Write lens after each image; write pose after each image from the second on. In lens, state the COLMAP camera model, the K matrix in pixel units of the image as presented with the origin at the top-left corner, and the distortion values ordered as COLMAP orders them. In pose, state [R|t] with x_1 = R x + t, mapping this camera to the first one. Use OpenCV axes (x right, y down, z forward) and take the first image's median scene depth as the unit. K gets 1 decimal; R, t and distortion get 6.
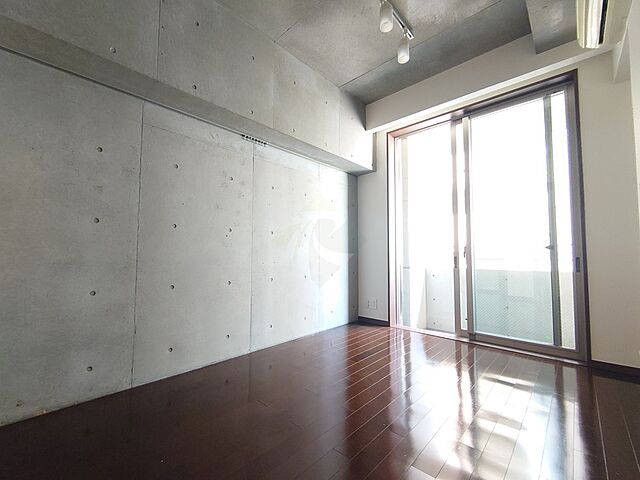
lens RADIAL K [[274.6, 0, 319.9], [0, 274.6, 241.9], [0, 0, 1]] dist [-0.000346, 0.000101]
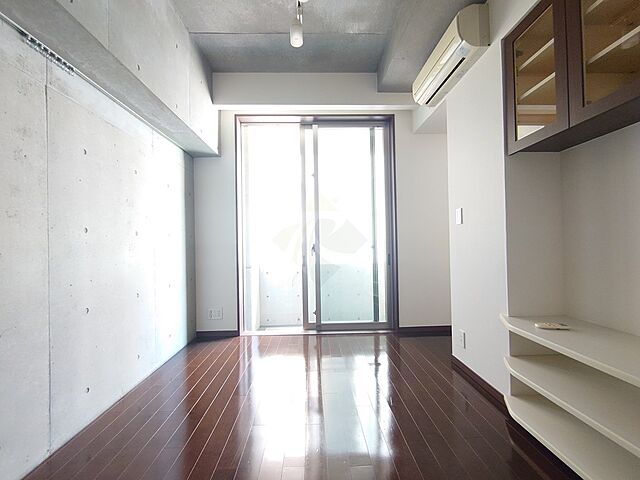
lens RADIAL K [[274.6, 0, 319.9], [0, 274.6, 241.9], [0, 0, 1]] dist [-0.000346, 0.000101]
pose [[0.711224, -0.007136, 0.702929, -0.210879], [-0.017319, 0.999467, 0.027669, -0.029886], [-0.702752, -0.031853, 0.710721, 0.219420]]
